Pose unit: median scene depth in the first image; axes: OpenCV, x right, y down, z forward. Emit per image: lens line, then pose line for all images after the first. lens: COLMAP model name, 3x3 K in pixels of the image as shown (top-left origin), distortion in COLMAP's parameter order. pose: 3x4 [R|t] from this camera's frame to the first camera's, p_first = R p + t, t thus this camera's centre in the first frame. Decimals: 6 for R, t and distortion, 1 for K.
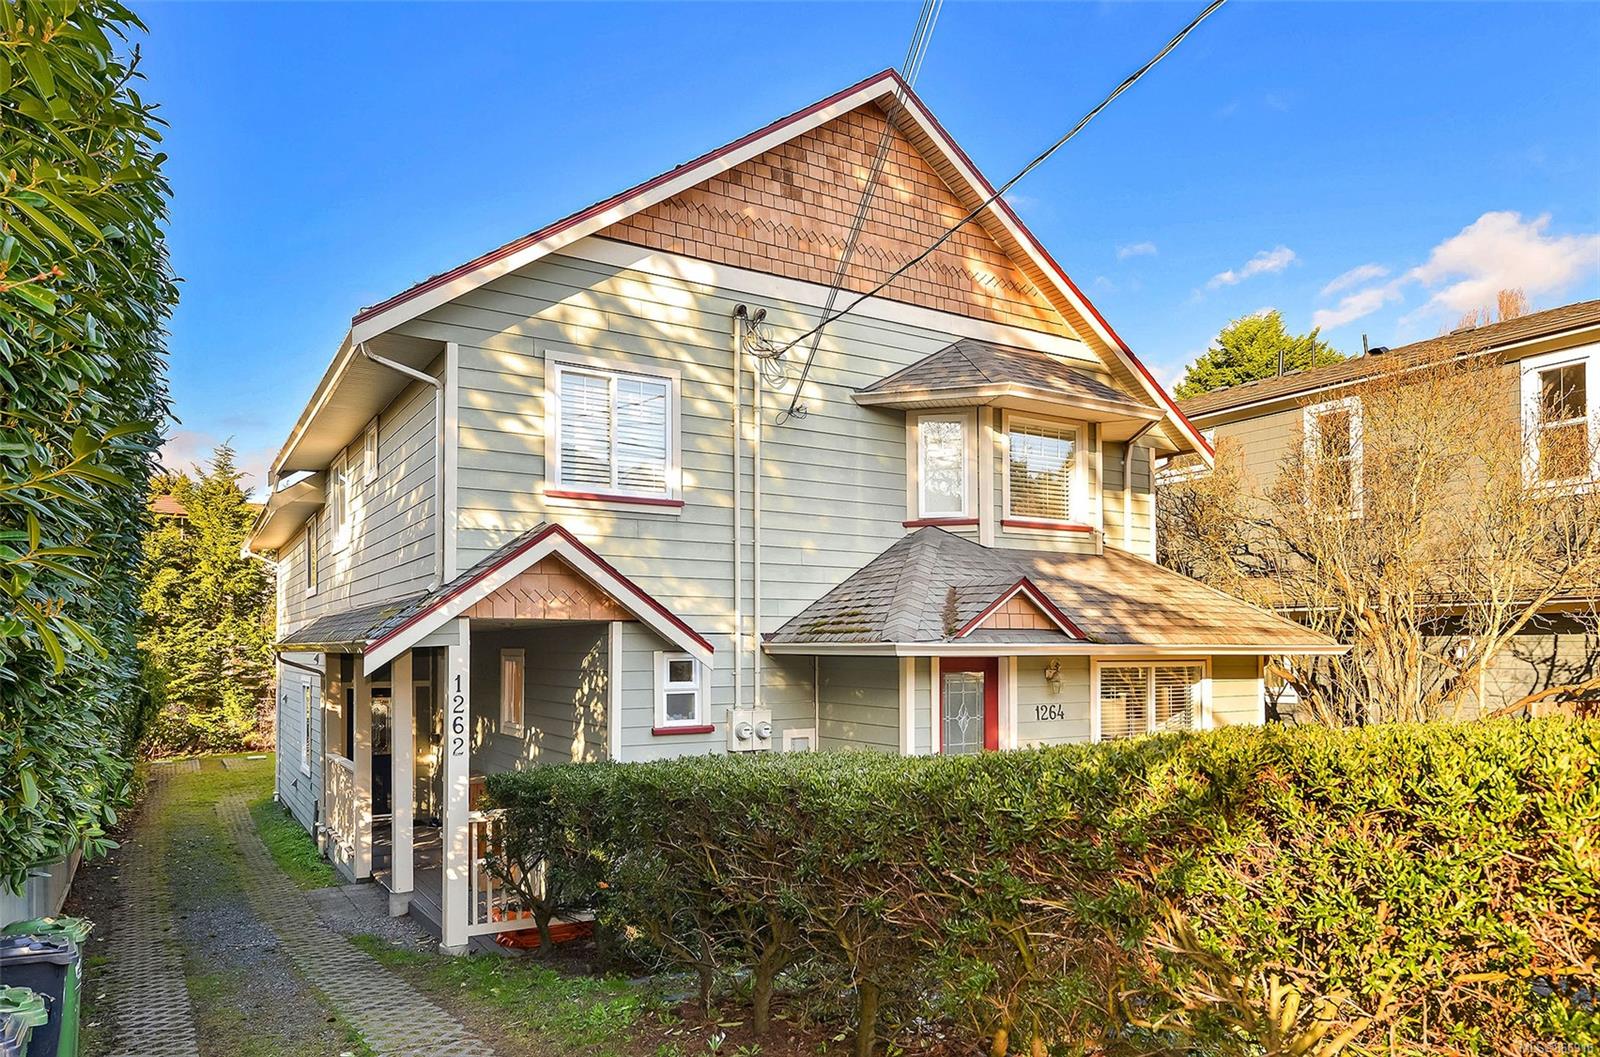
lens RADIAL K [[1036.7, 0, 815.3], [0, 1036.7, 622.1], [0, 0, 1]] dist [-0.030502, 0.009975]
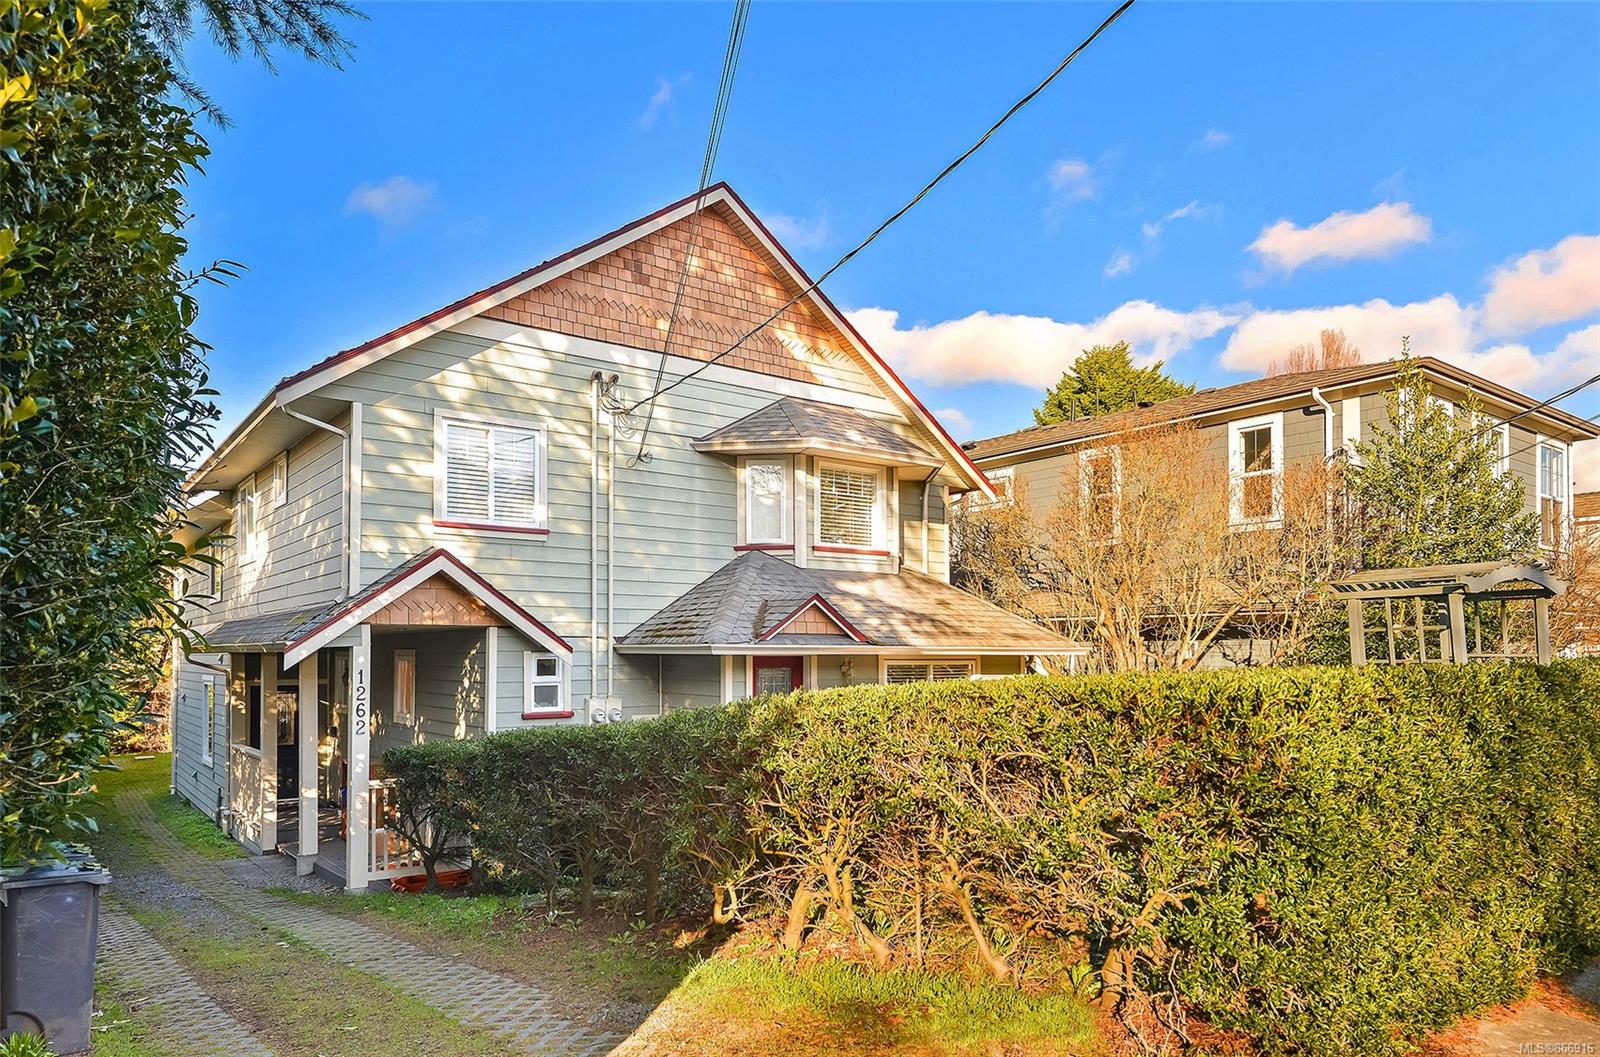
lens RADIAL K [[1036.7, 0, 820.2], [0, 1036.7, 622.4], [0, 0, 1]] dist [-0.030502, 0.009975]
pose [[0.994870, 0.003513, 0.101101, 0.064754], [-0.003052, 0.999984, -0.004714, -0.001346], [-0.101116, 0.004381, 0.994865, -0.239141]]
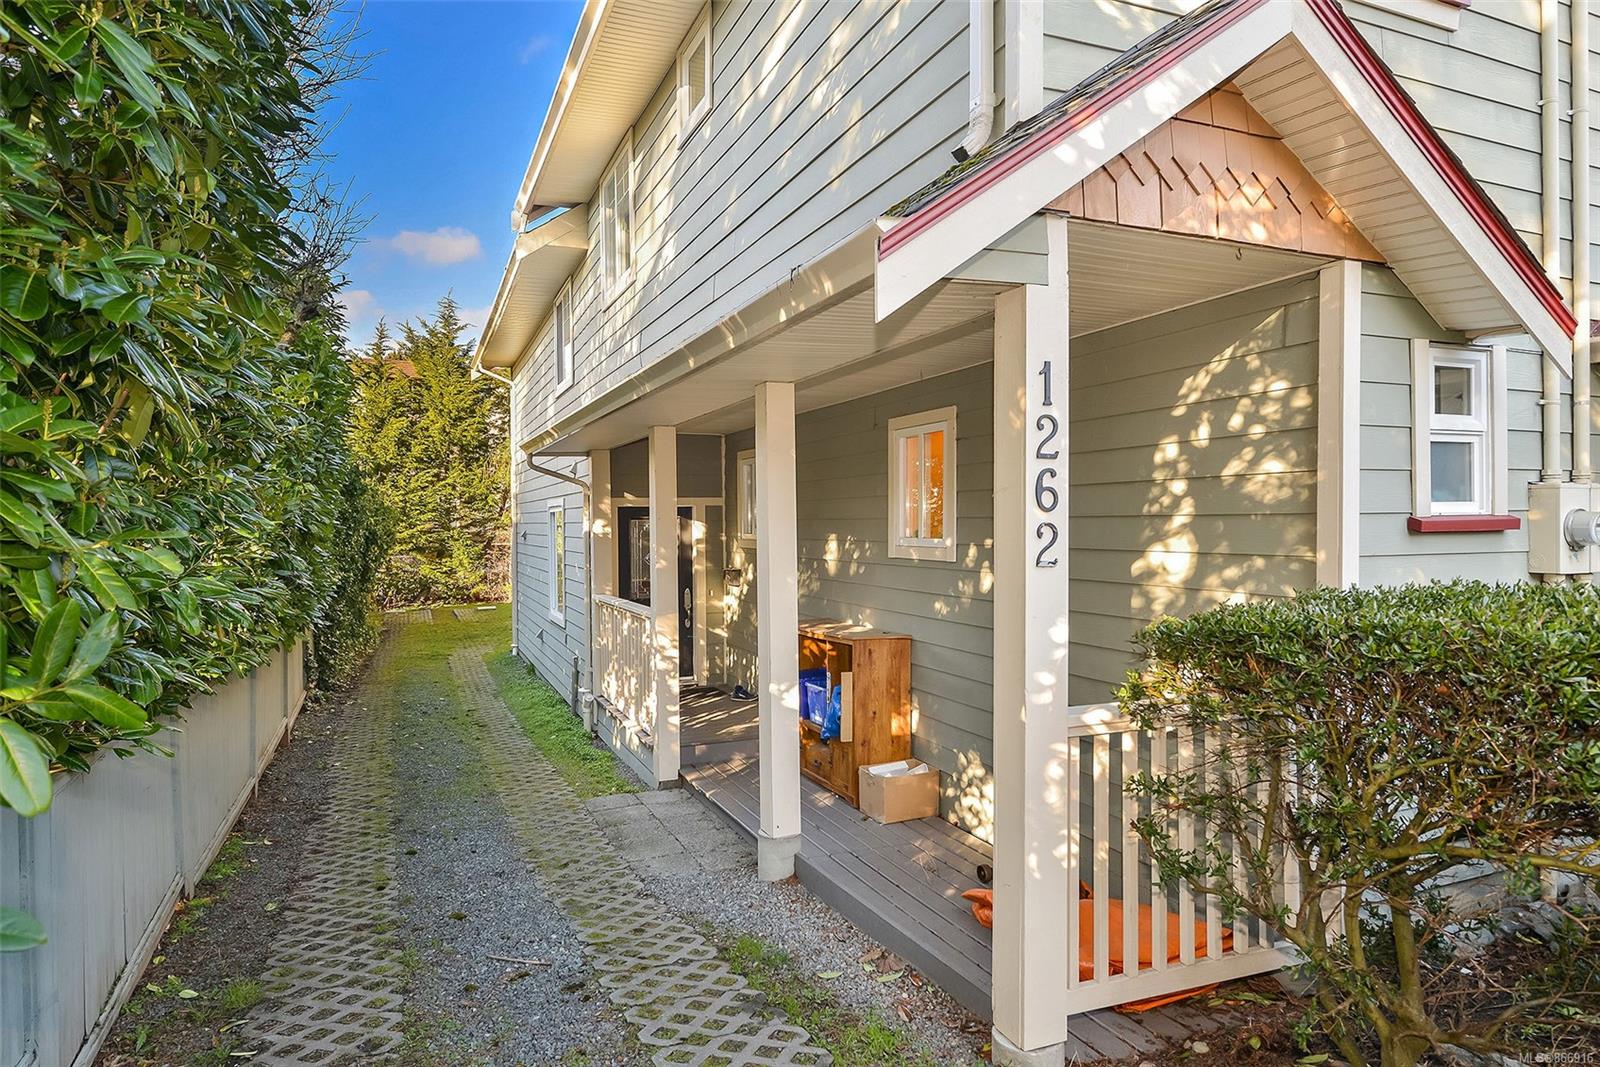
lens RADIAL K [[929.7, 0, 799.7], [0, 929.7, 528.4], [0, 0, 1]] dist [-0.006725, -0.000907]
pose [[0.987029, -0.002746, -0.160521, -0.314878], [0.008224, 0.999406, 0.033468, 0.084051], [0.160333, -0.034354, 0.986465, 0.525459]]
